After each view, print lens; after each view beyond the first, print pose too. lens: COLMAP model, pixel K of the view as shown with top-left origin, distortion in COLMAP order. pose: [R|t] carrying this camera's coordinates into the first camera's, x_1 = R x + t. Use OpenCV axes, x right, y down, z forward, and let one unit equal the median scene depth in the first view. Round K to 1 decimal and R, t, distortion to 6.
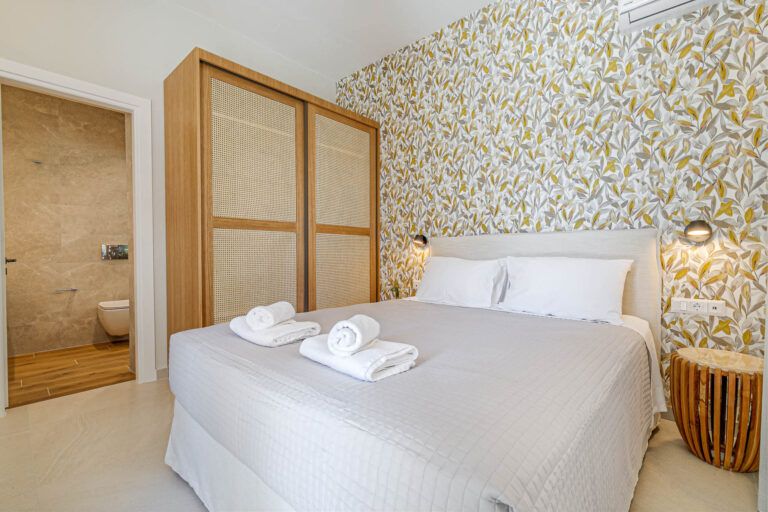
lens RADIAL K [[339.7, 0, 387.3], [0, 339.7, 259.7], [0, 0, 1]] dist [-0.001488, -0.000202]
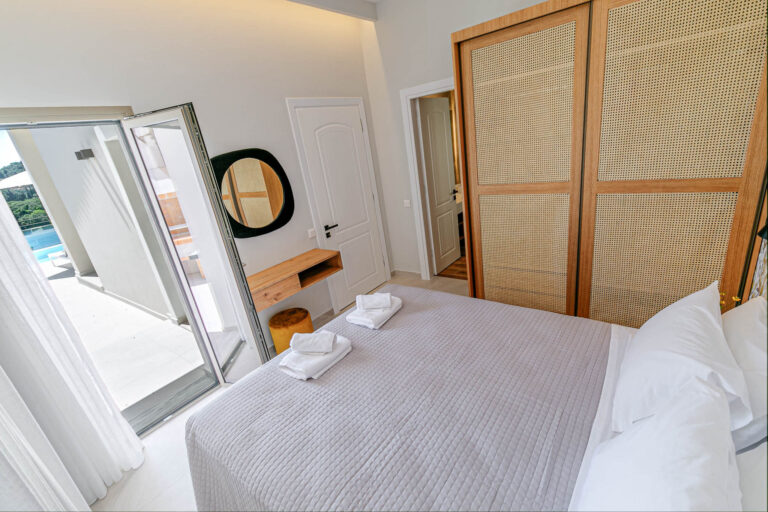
lens RADIAL K [[339.7, 0, 387.3], [0, 339.7, 259.7], [0, 0, 1]] dist [-0.001488, -0.000202]
pose [[0.082454, 0.323759, -0.942540, 0.528314], [0.125265, 0.934893, 0.332090, -0.260311], [0.988691, -0.145450, 0.036530, 0.509907]]
